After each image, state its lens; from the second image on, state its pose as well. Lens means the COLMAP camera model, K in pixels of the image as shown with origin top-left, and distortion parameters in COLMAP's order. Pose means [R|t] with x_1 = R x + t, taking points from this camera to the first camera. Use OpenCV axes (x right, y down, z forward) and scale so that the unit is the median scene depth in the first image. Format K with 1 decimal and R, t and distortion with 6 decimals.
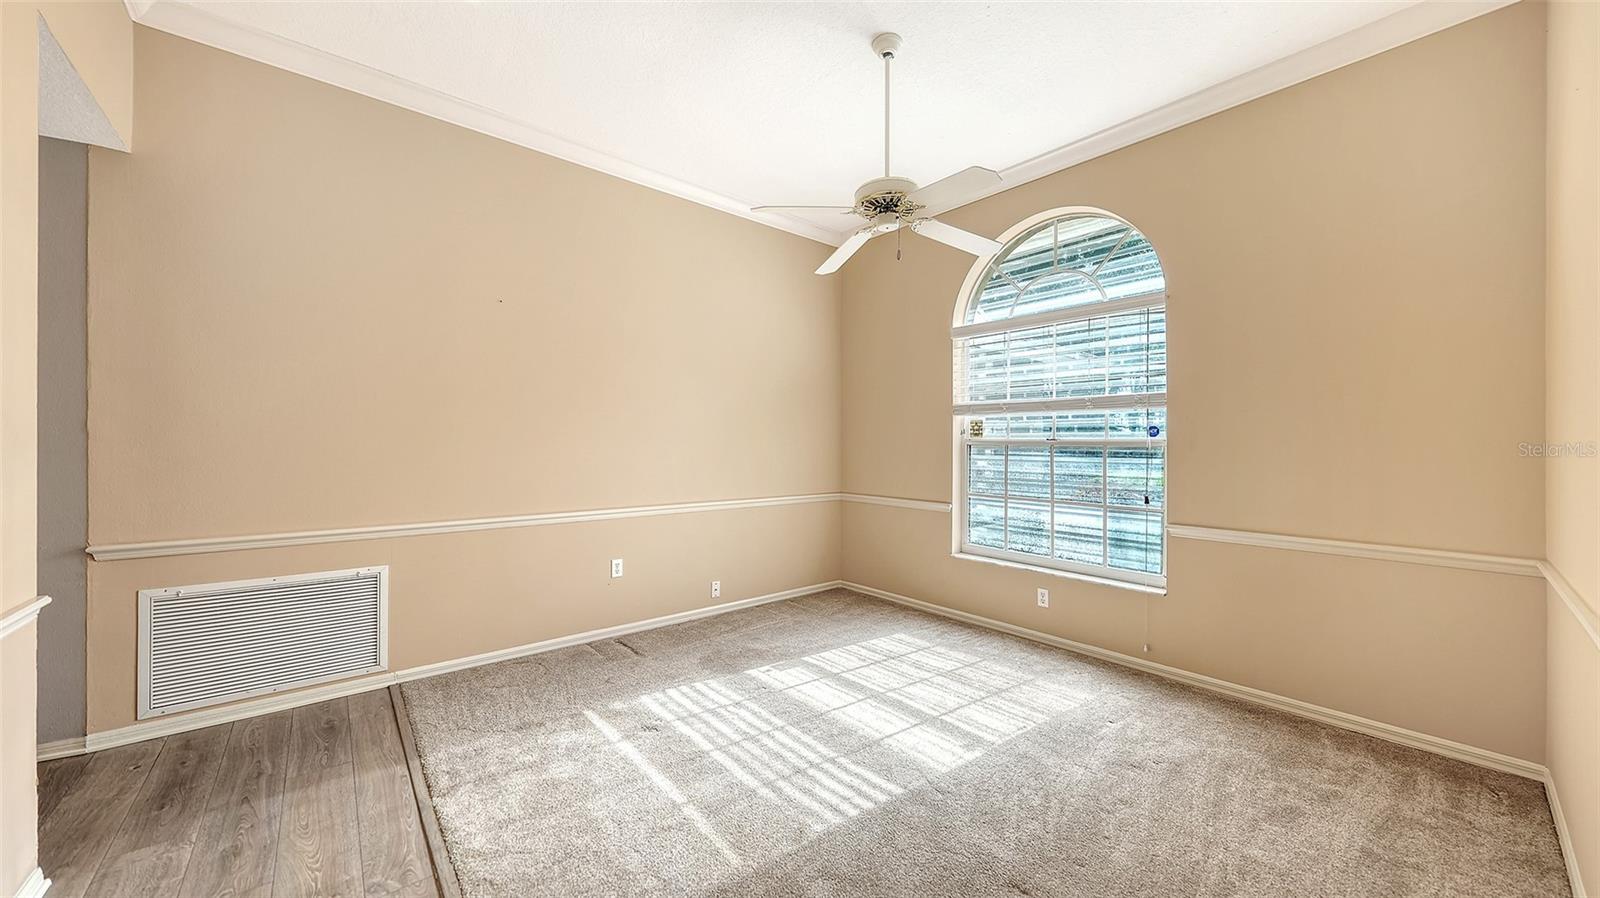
lens RADIAL K [[562.5, 0, 793.0], [0, 562.5, 447.2], [0, 0, 1]] dist [-0.007859, -0.000044]
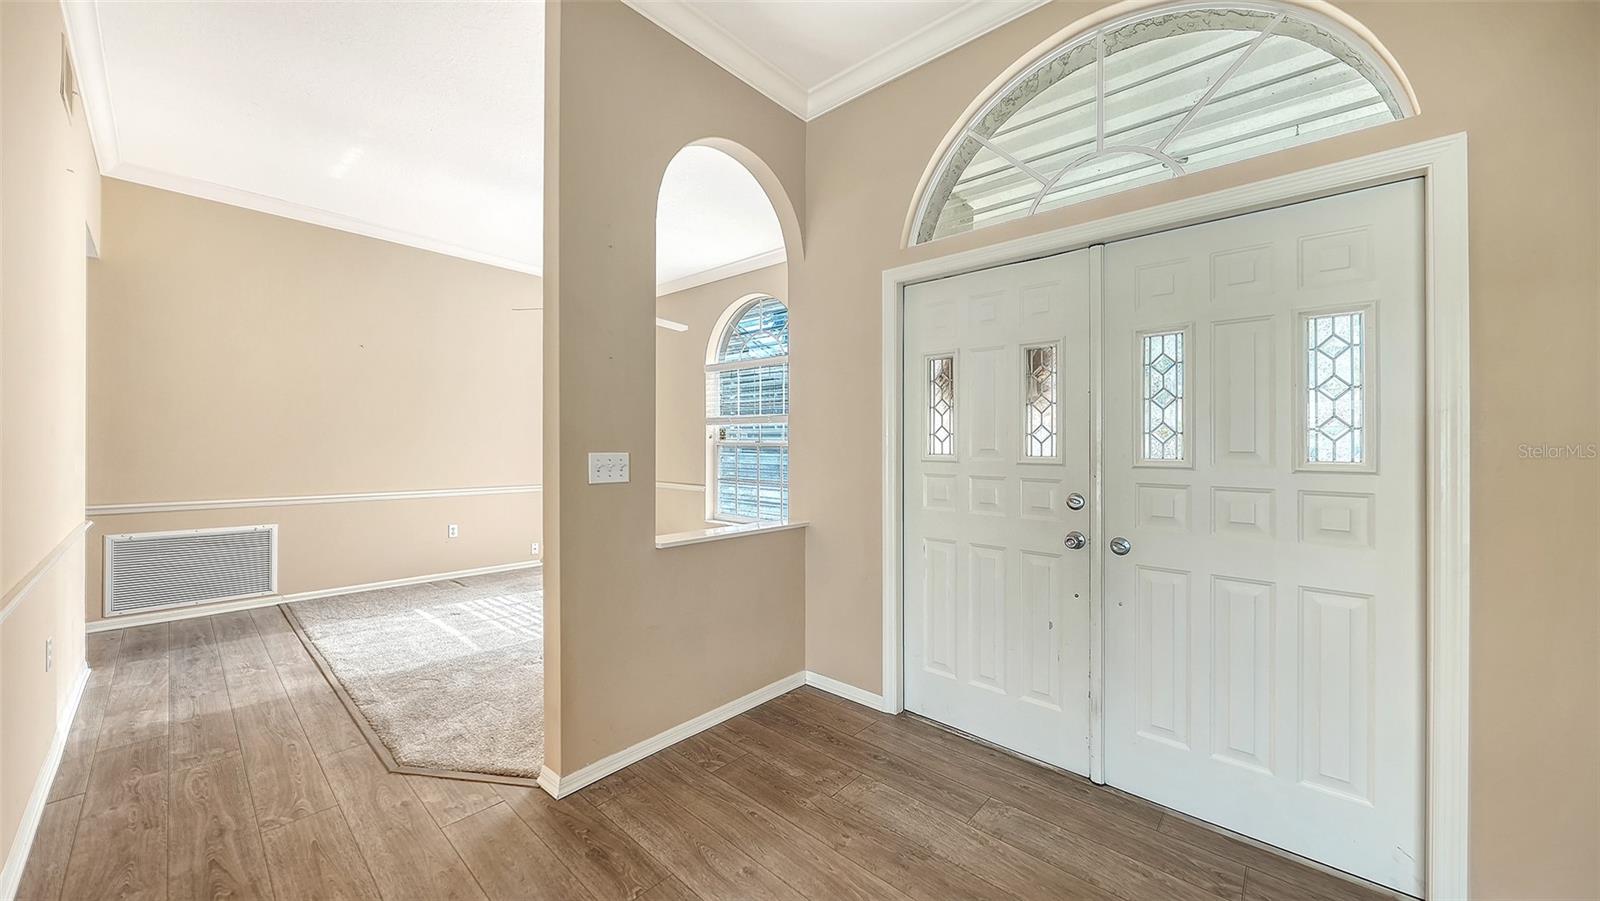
lens RADIAL K [[562.5, 0, 793.0], [0, 562.5, 448.7], [0, 0, 1]] dist [-0.007859, -0.000044]
pose [[0.989262, 0.003077, 0.146119, 0.426641], [-0.003445, 0.999991, 0.002269, 0.001222], [-0.146110, -0.002748, 0.989264, -0.687124]]
